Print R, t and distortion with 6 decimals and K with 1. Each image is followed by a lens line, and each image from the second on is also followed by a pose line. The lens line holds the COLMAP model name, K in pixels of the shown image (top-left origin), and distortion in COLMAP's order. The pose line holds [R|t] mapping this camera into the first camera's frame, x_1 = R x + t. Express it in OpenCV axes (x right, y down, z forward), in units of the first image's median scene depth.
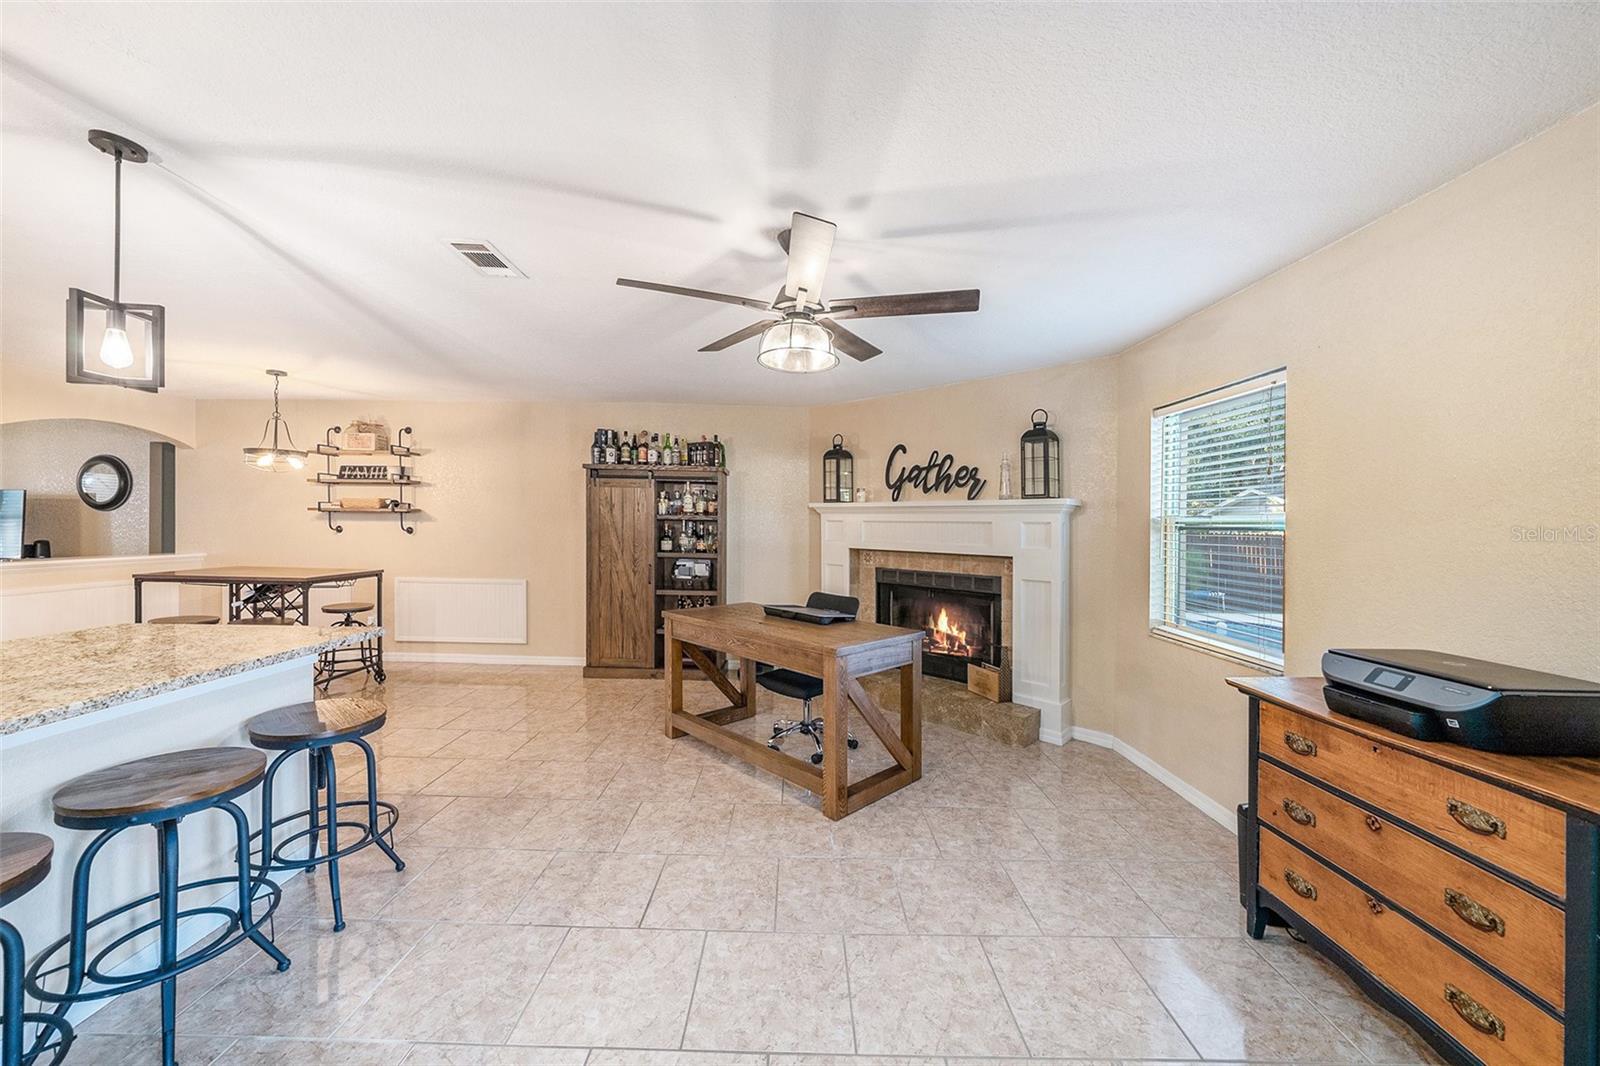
lens RADIAL K [[577.5, 0, 792.3], [0, 577.5, 545.4], [0, 0, 1]] dist [-0.012790, 0.001700]
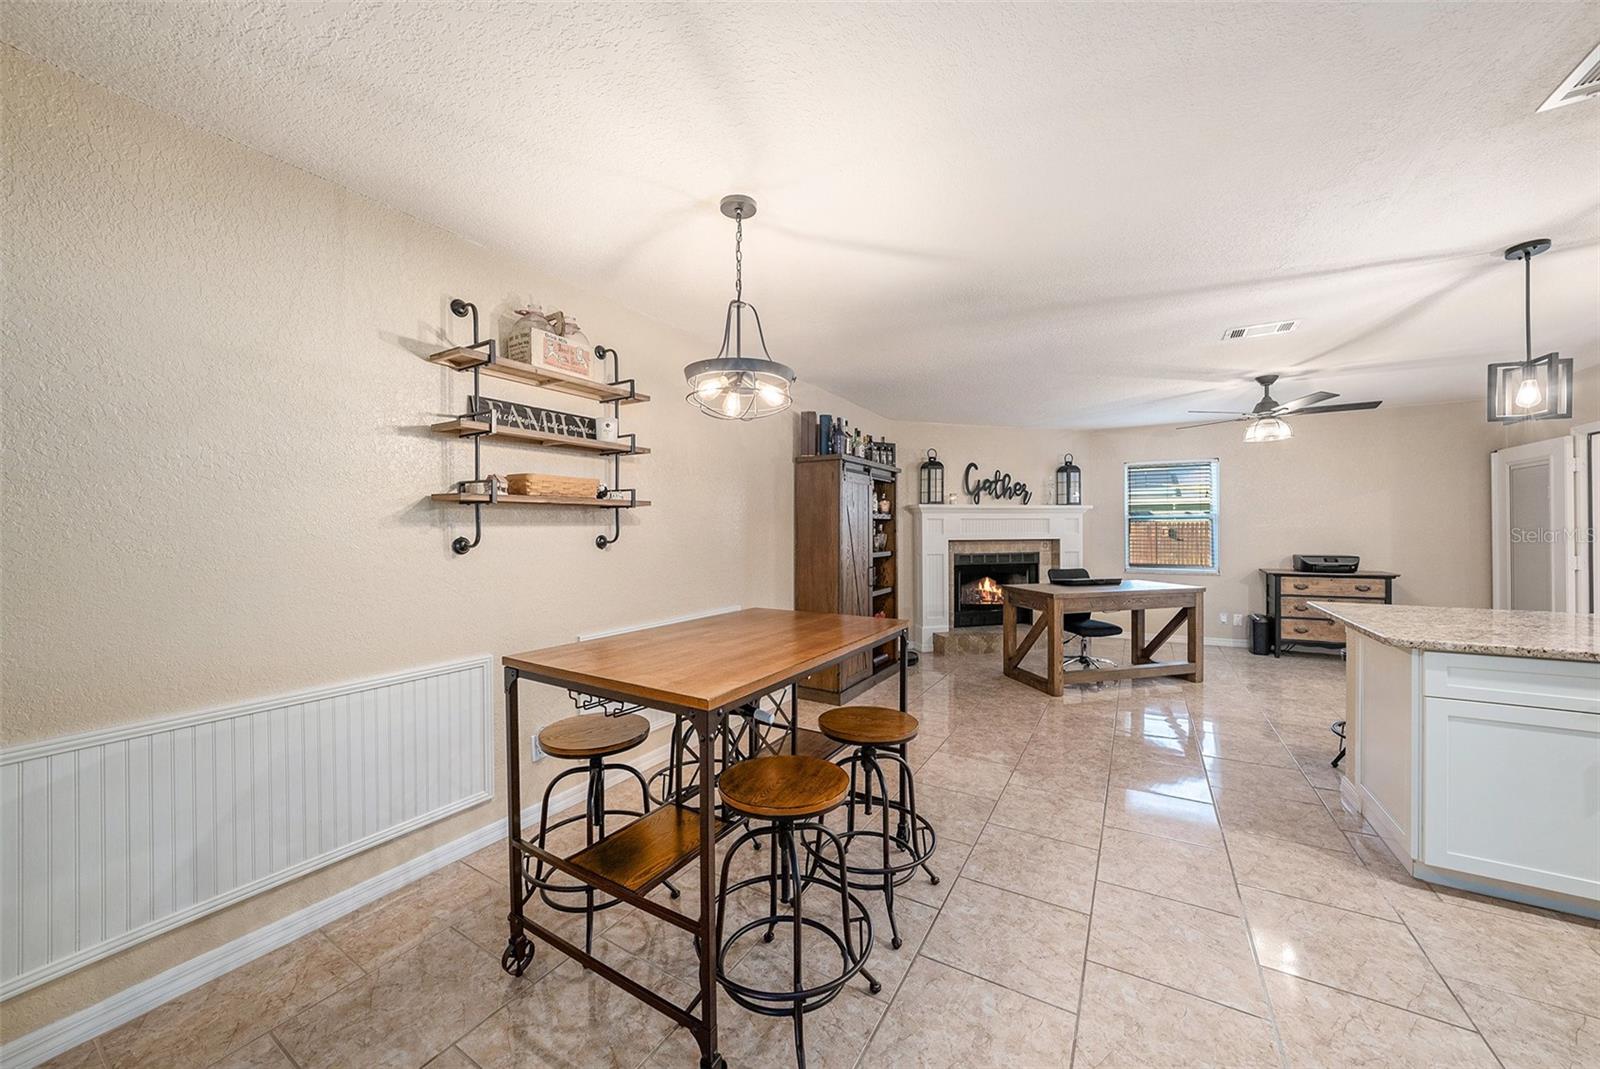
lens RADIAL K [[566.0, 0, 808.6], [0, 566.0, 544.0], [0, 0, 1]] dist [-0.021799, 0.003937]
pose [[0.498113, -0.045904, 0.865896, -1.198009], [0.043383, 0.998666, 0.027986, -0.037137], [-0.866026, 0.023625, 0.499440, 0.685335]]
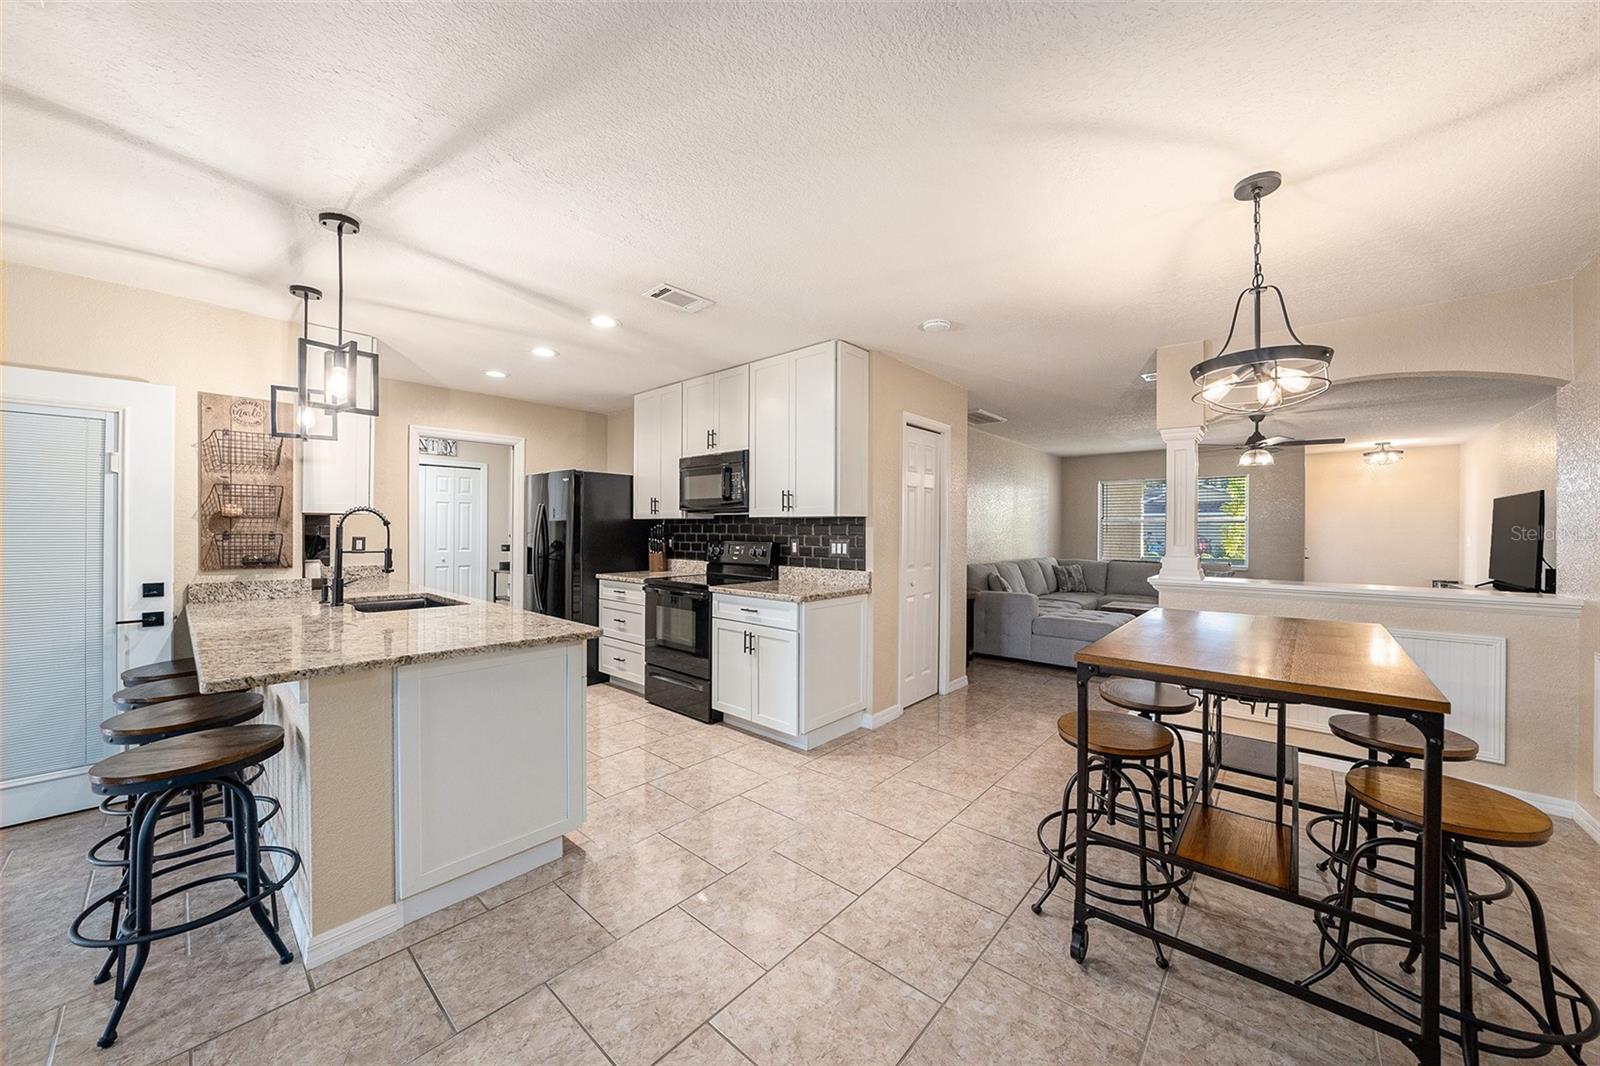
lens RADIAL K [[566.0, 0, 820.7], [0, 566.0, 529.4], [0, 0, 1]] dist [-0.021799, 0.003937]
pose [[-0.641858, -0.019128, -0.766585, -0.341884], [-0.038840, 0.999217, 0.007587, -0.028618], [0.765839, 0.034644, -0.642098, 0.963269]]
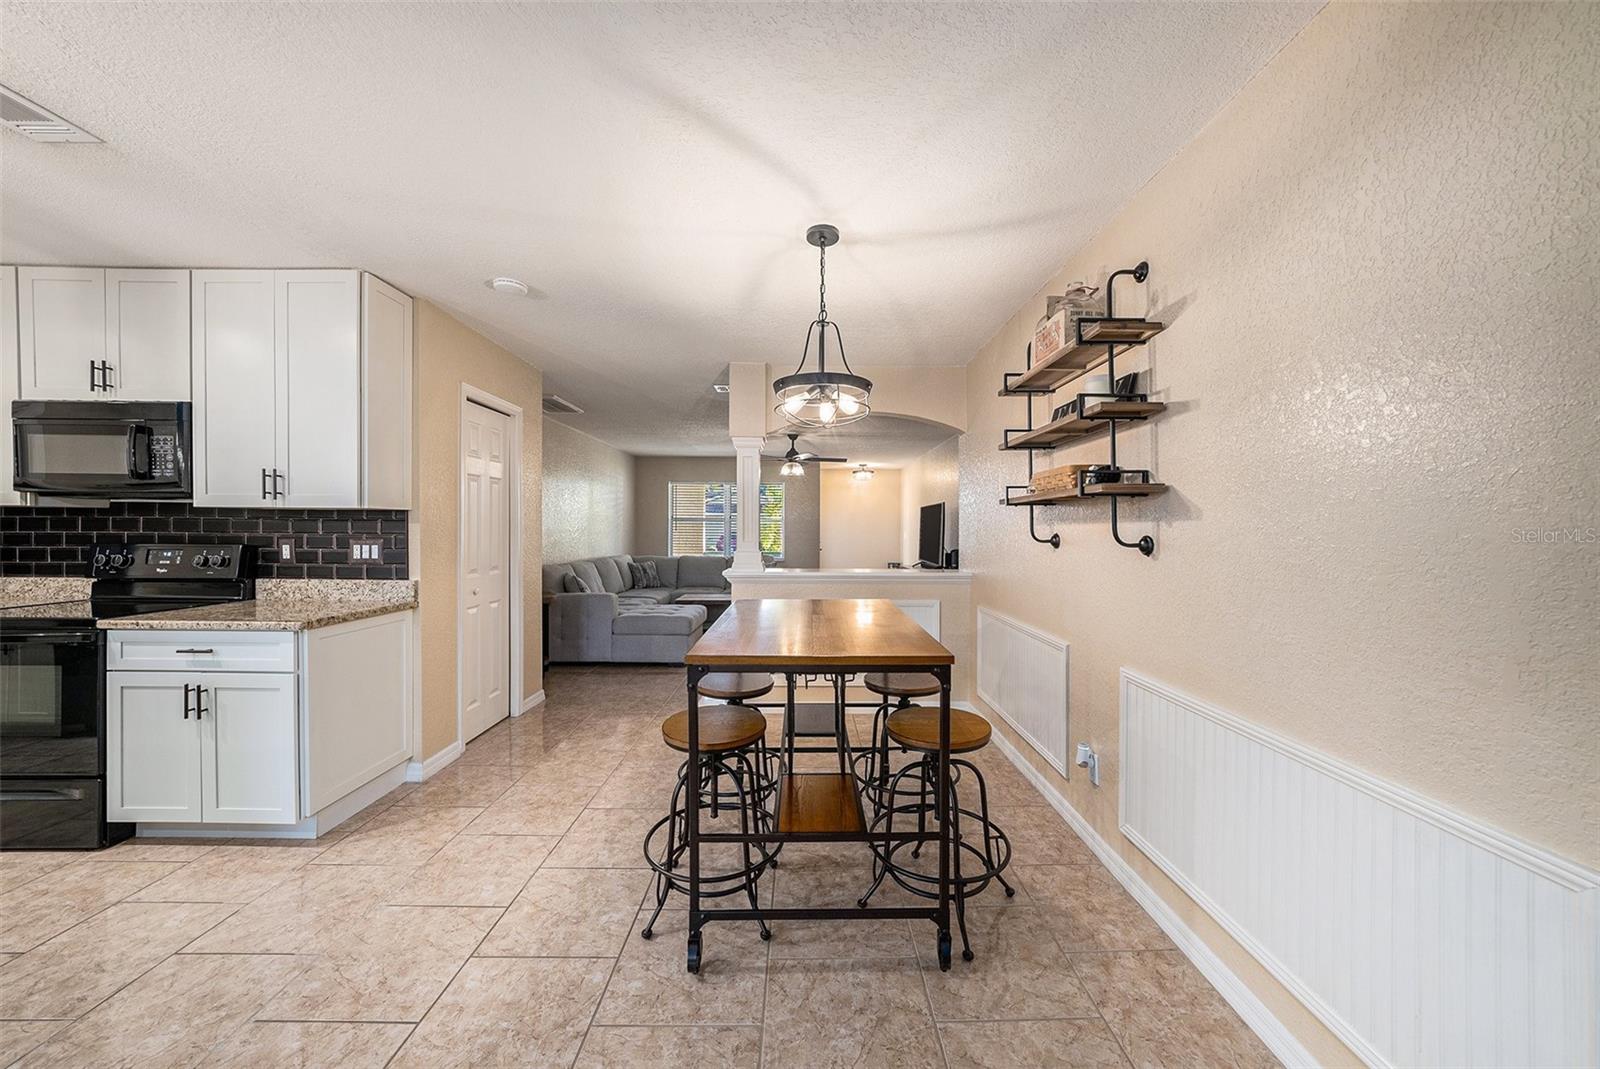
lens RADIAL K [[566.0, 0, 808.8], [0, 566.0, 531.0], [0, 0, 1]] dist [-0.021799, 0.003937]
pose [[0.018005, -0.012822, -0.999756, -0.375490], [-0.036626, 0.999238, -0.013475, -0.027535], [0.999167, 0.036860, 0.017521, 0.923989]]
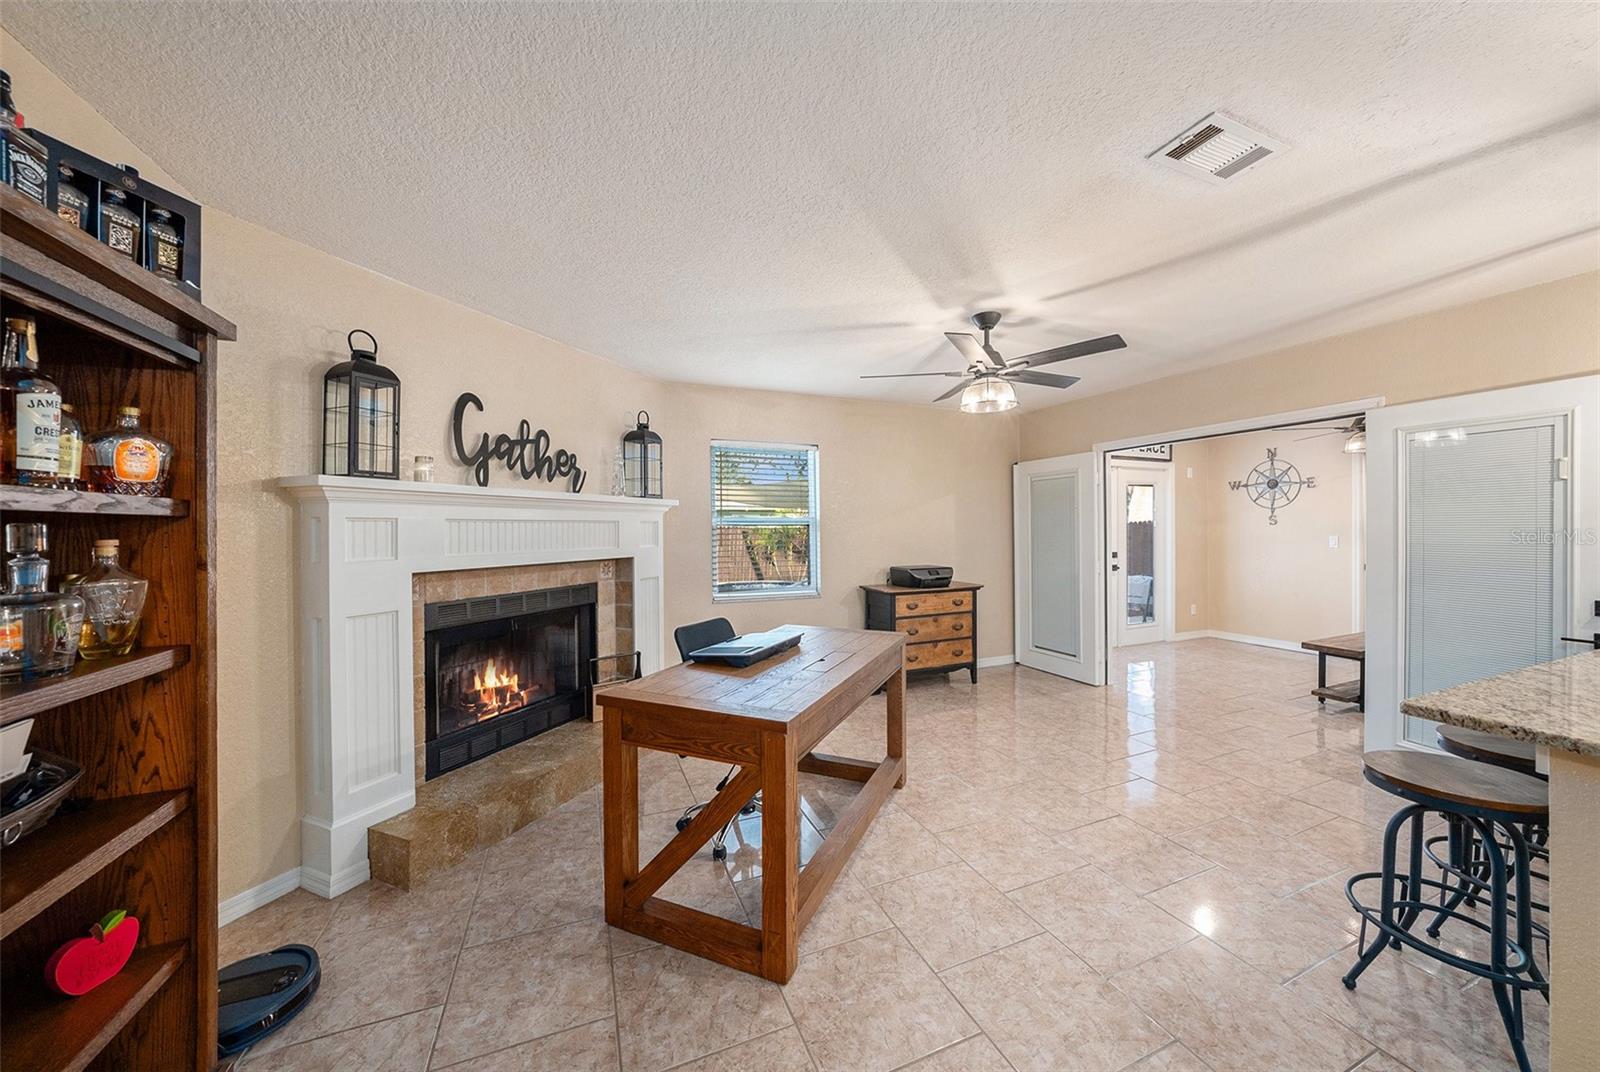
lens RADIAL K [[566.0, 0, 810.8], [0, 566.0, 528.9], [0, 0, 1]] dist [-0.021799, 0.003937]
pose [[-0.392233, -0.019068, 0.919668, -0.511433], [0.026243, 0.999146, 0.031908, -0.041980], [-0.919492, 0.036650, -0.391397, 0.924132]]
